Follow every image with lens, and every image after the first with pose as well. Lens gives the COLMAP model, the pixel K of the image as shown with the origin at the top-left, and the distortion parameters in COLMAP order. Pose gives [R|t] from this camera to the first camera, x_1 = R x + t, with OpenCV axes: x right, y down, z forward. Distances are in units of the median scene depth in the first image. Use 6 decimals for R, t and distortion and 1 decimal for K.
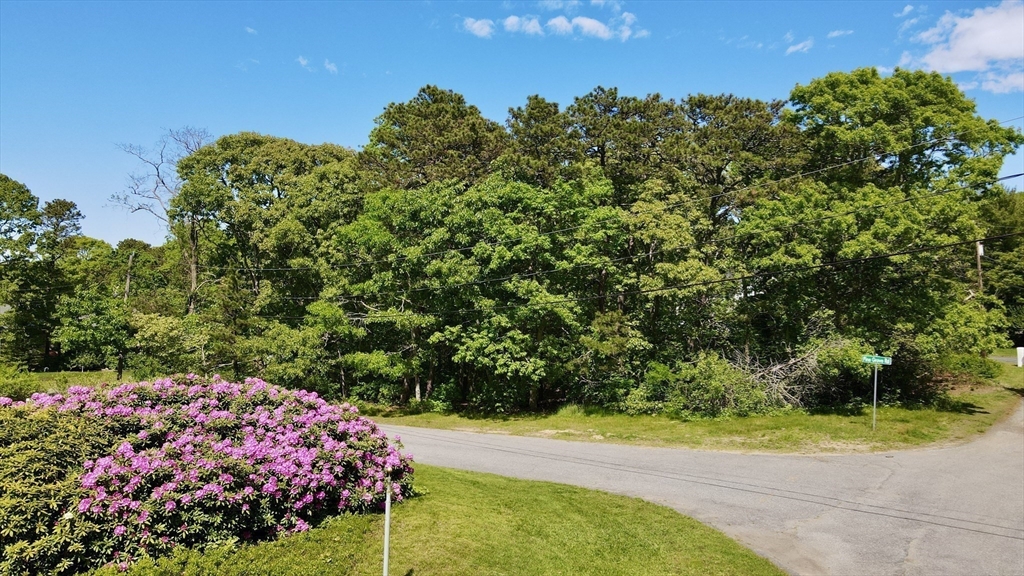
lens RADIAL K [[750.6, 0, 510.1], [0, 750.6, 286.7], [0, 0, 1]] dist [0.001350, 0.005056]
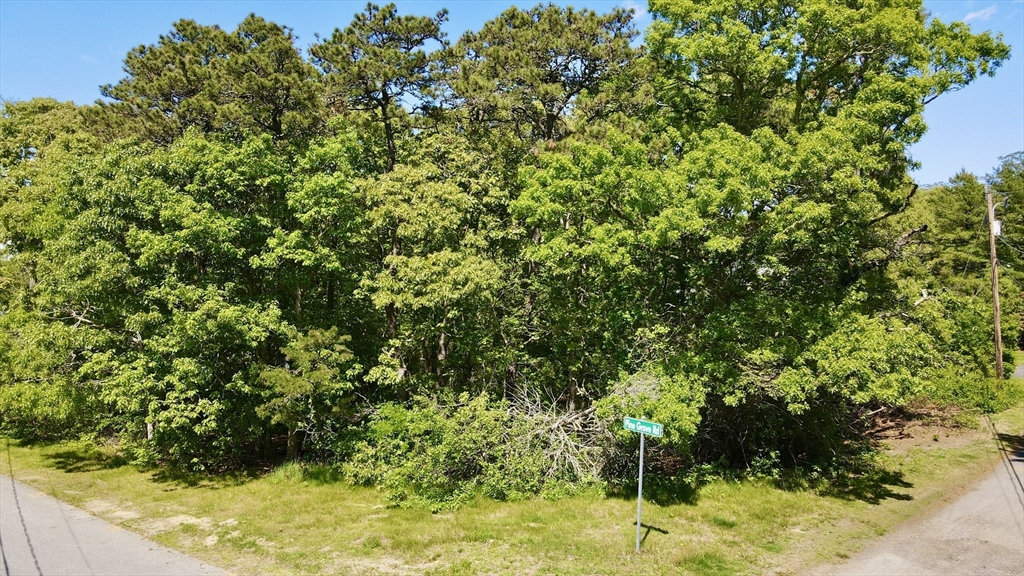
lens RADIAL K [[750.6, 0, 513.8], [0, 750.6, 288.6], [0, 0, 1]] dist [0.001350, 0.005056]
pose [[0.994151, -0.007400, -0.107746, 0.370835], [0.009591, 0.999757, 0.019831, -0.014460], [0.107573, -0.020748, 0.993981, 0.355361]]
